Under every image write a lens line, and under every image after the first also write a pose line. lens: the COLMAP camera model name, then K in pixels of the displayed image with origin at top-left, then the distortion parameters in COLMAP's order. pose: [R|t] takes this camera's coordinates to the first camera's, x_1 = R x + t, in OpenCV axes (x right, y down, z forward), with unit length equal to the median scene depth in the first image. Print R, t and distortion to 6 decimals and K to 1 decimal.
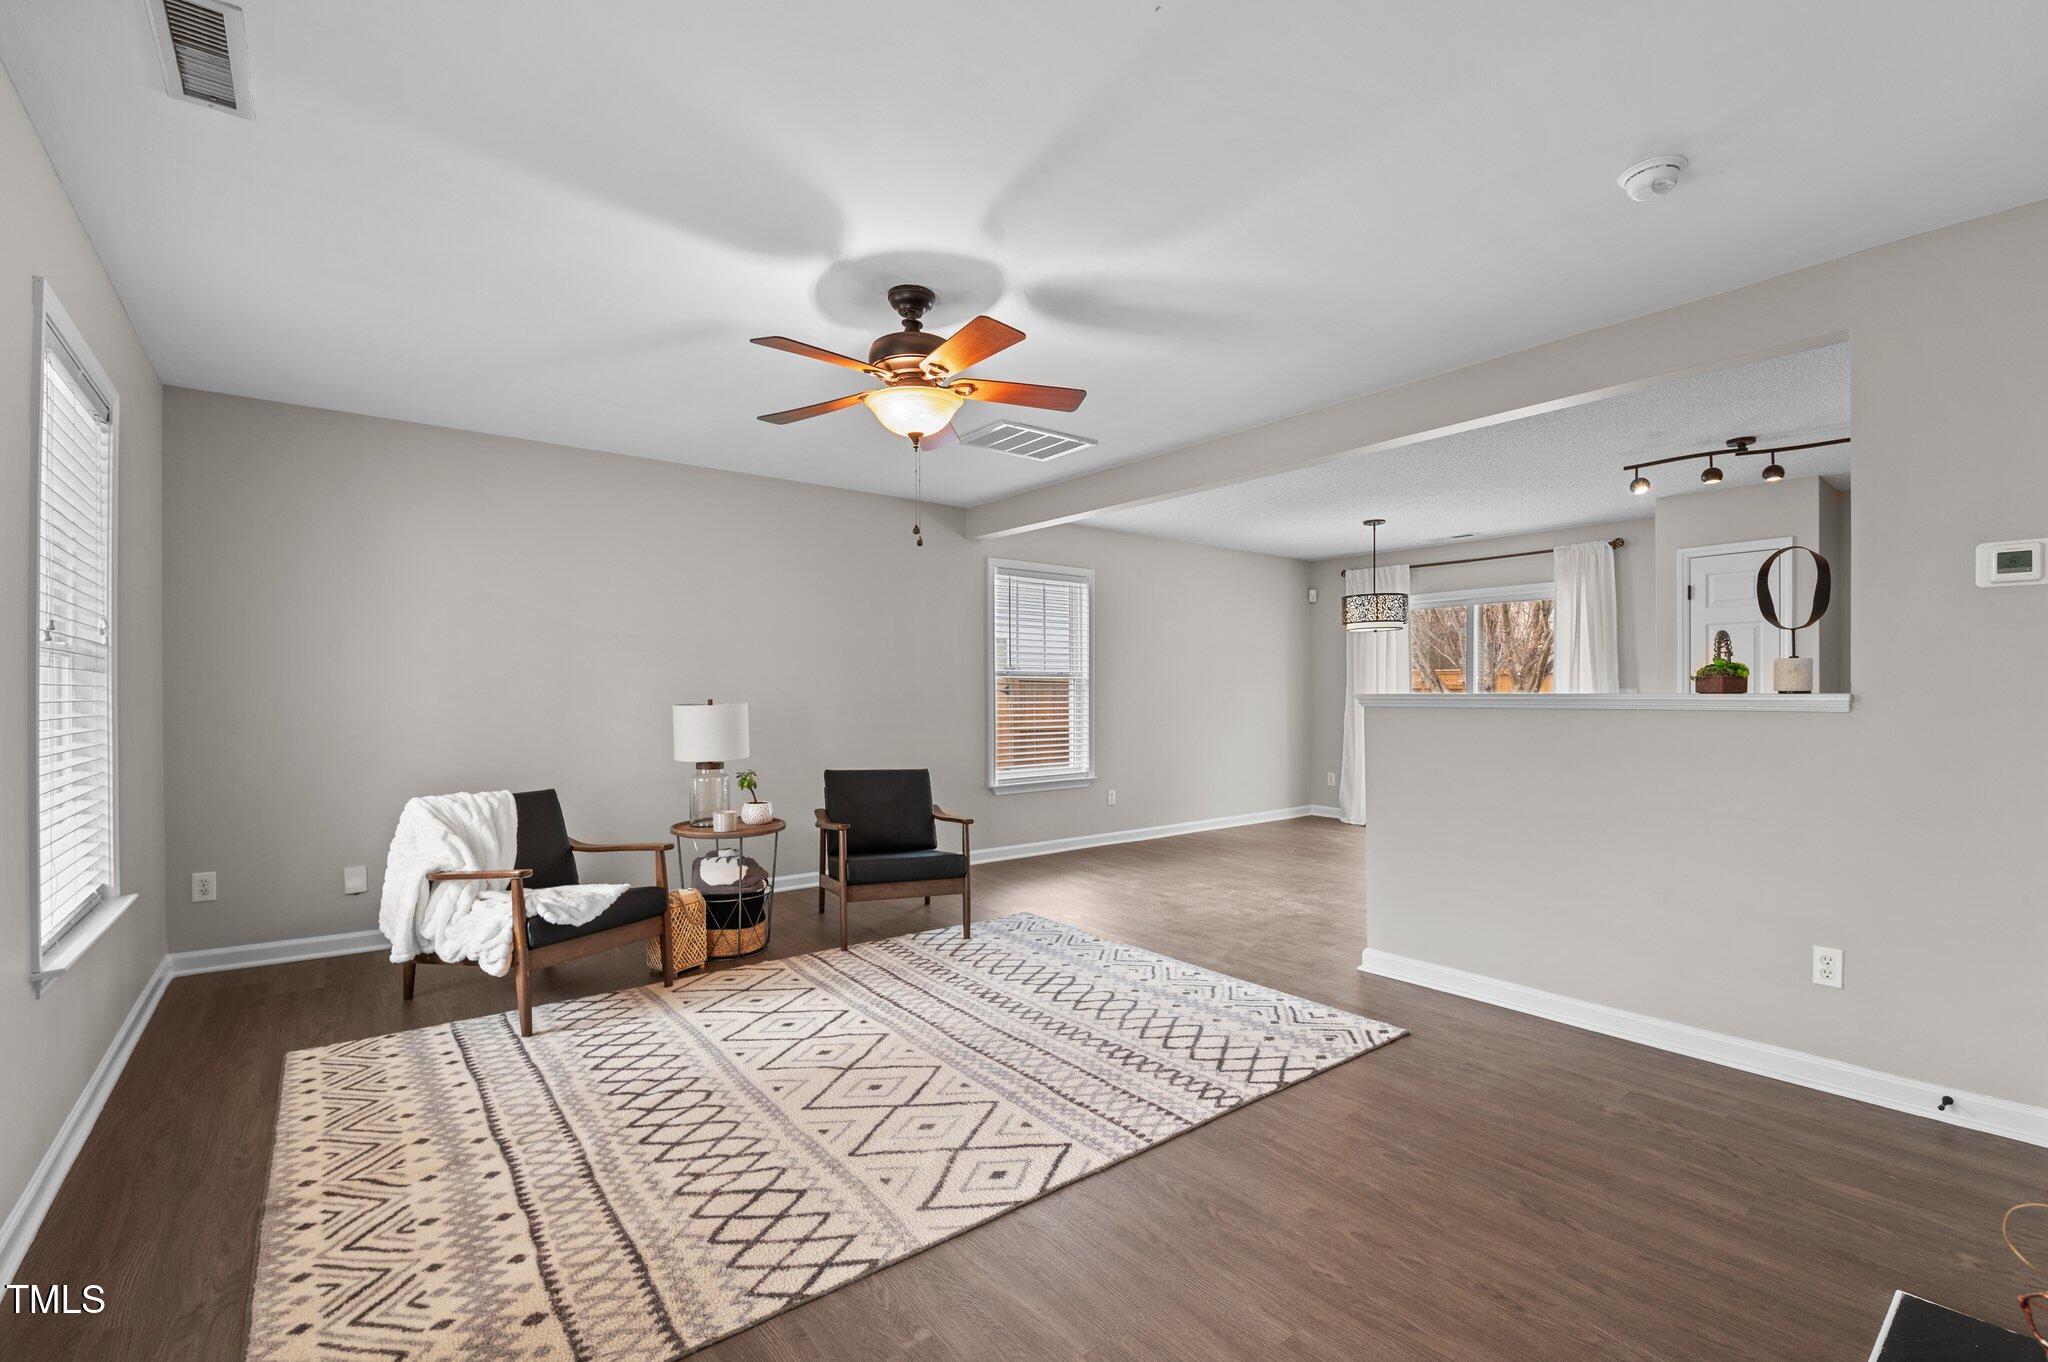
lens RADIAL K [[890.7, 0, 1021.6], [0, 890.7, 687.2], [0, 0, 1]] dist [-0.002718, -0.002068]
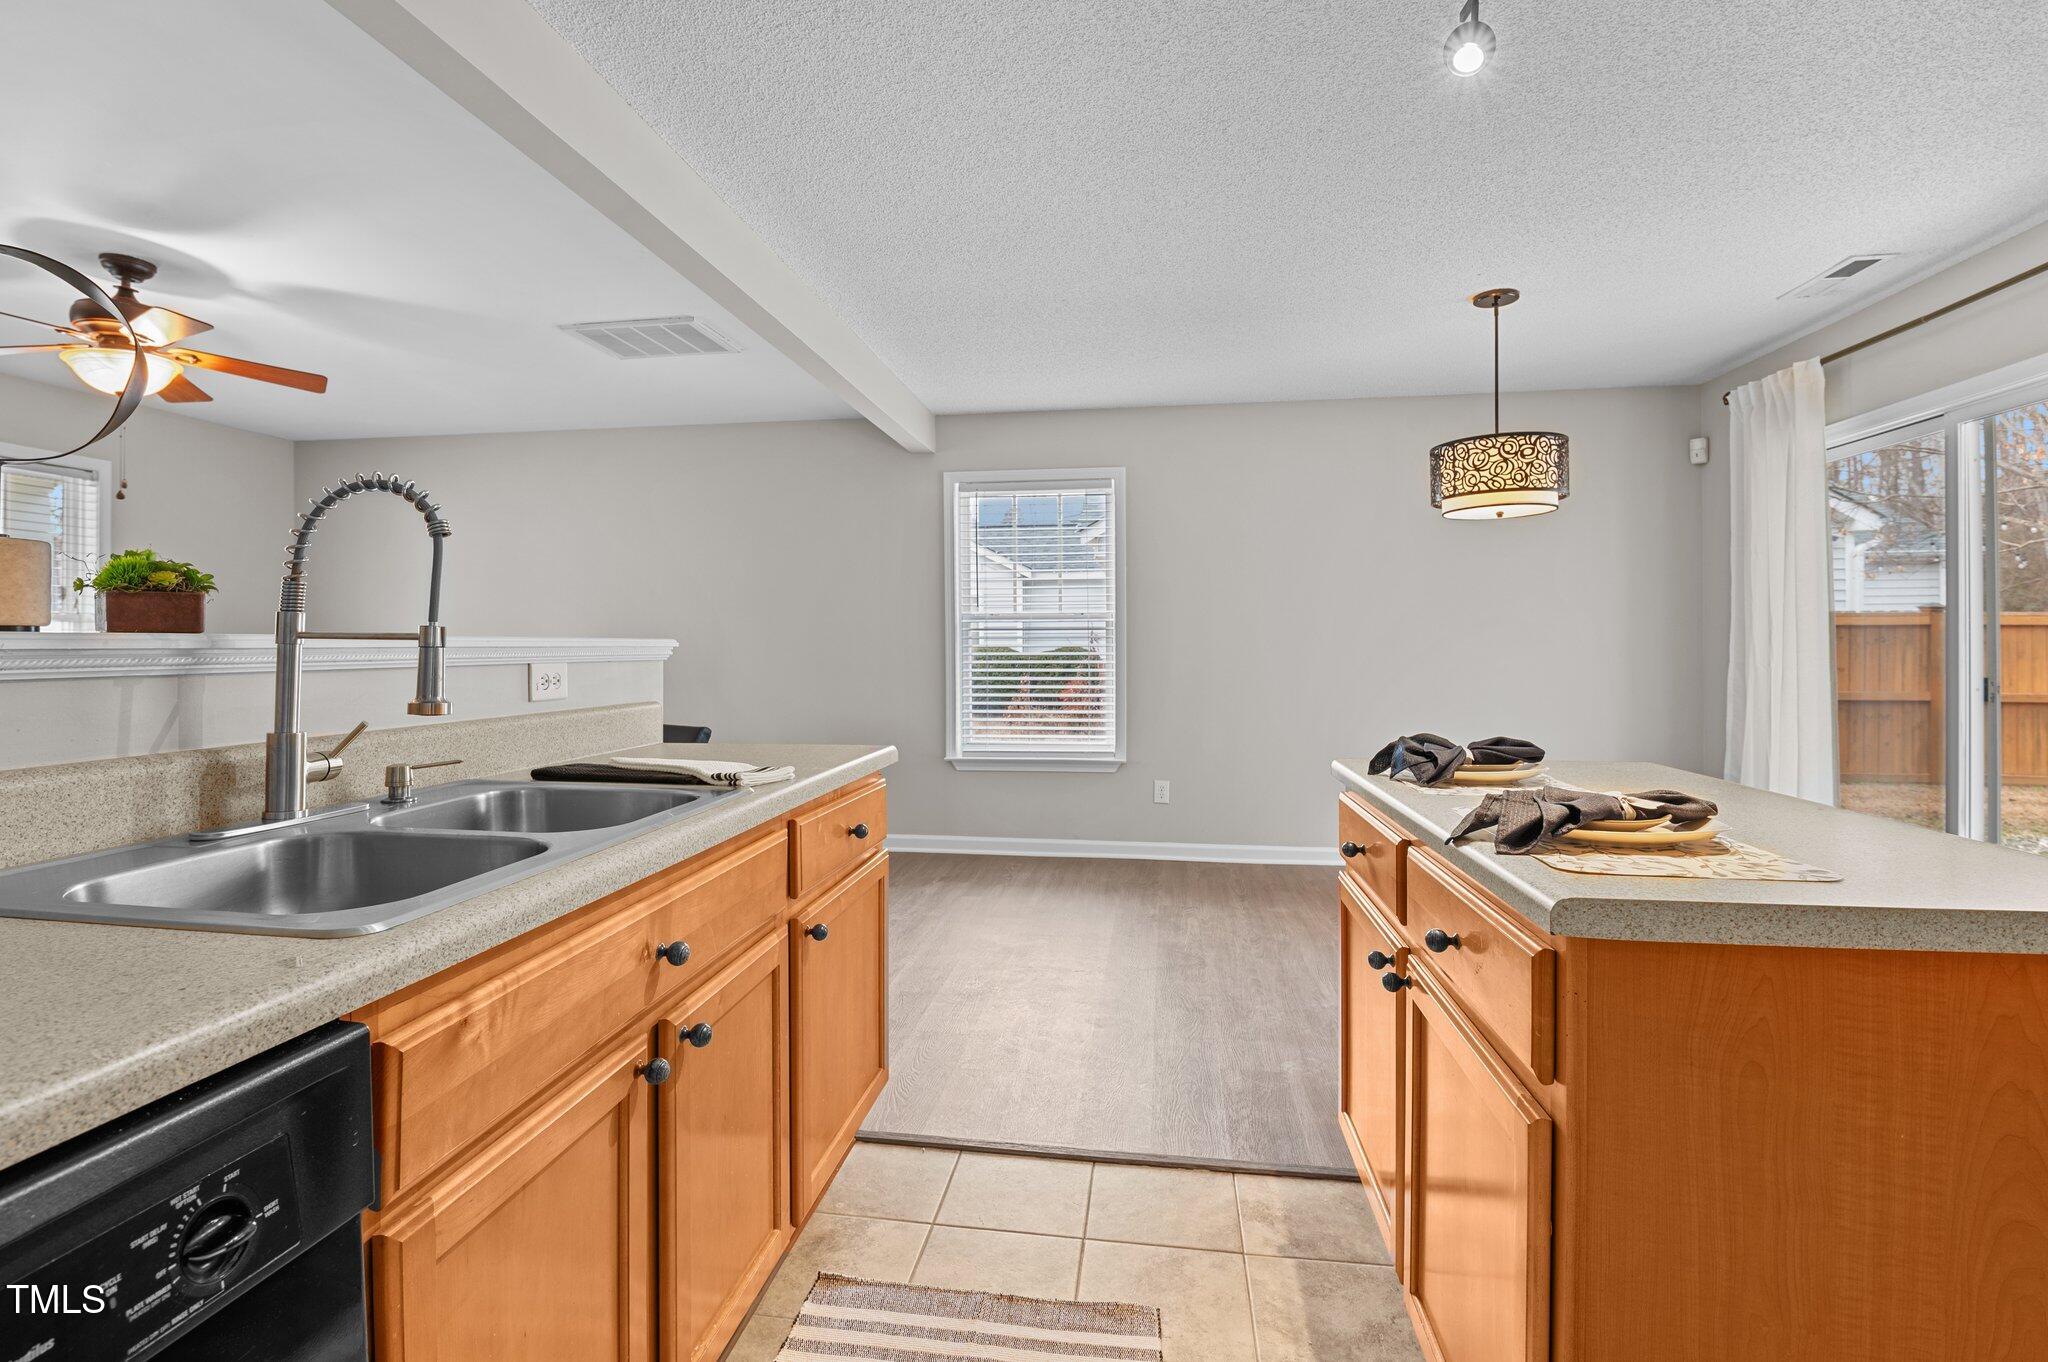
lens RADIAL K [[967.3, 0, 1006.5], [0, 967.3, 633.2], [0, 0, 1]] dist [-0.003364, -0.000195]
pose [[0.684389, -0.007991, -0.729073, 1.450183], [0.008238, 0.999961, -0.003227, 0.006653], [0.729071, -0.003798, 0.684428, 1.019358]]
